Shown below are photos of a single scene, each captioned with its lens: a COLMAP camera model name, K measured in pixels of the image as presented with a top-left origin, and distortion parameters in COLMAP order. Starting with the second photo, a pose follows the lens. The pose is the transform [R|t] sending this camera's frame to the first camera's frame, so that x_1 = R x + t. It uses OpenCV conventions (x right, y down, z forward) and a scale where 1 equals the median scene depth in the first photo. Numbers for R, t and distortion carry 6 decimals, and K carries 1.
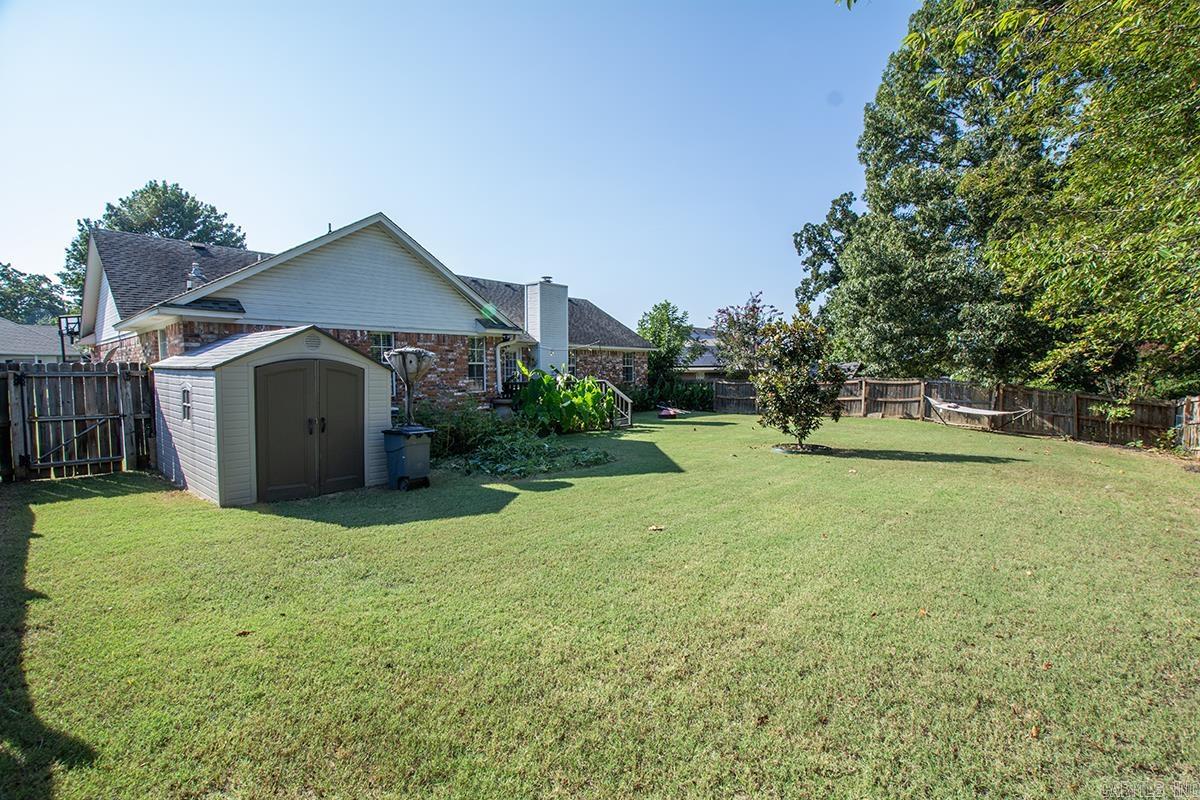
lens RADIAL K [[549.3, 0, 600.0], [0, 549.3, 404.9], [0, 0, 1]] dist [-0.033888, 0.003964]
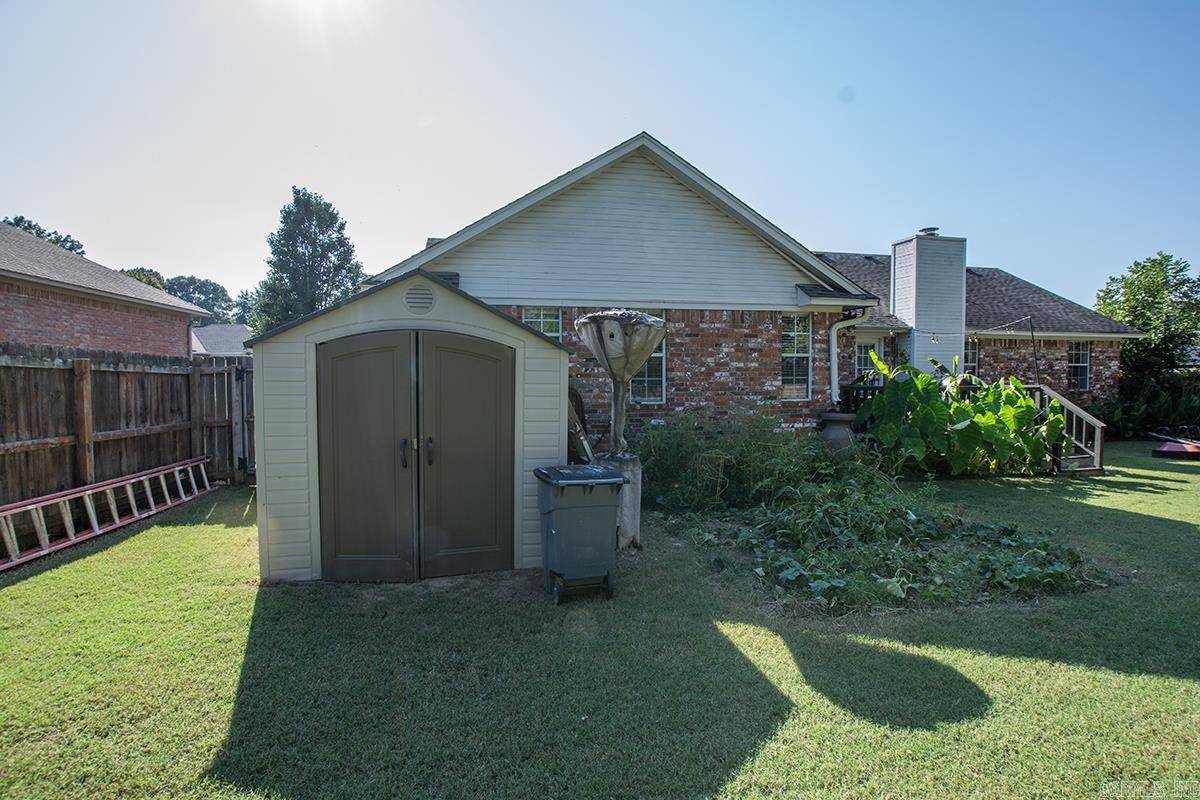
lens RADIAL K [[549.3, 0, 595.5], [0, 549.3, 406.7], [0, 0, 1]] dist [-0.033888, 0.003964]
pose [[0.796693, 0.026472, -0.603804, -0.023811], [-0.035380, 0.999370, -0.002868, -0.005646], [0.603348, 0.023648, 0.797127, 0.315577]]
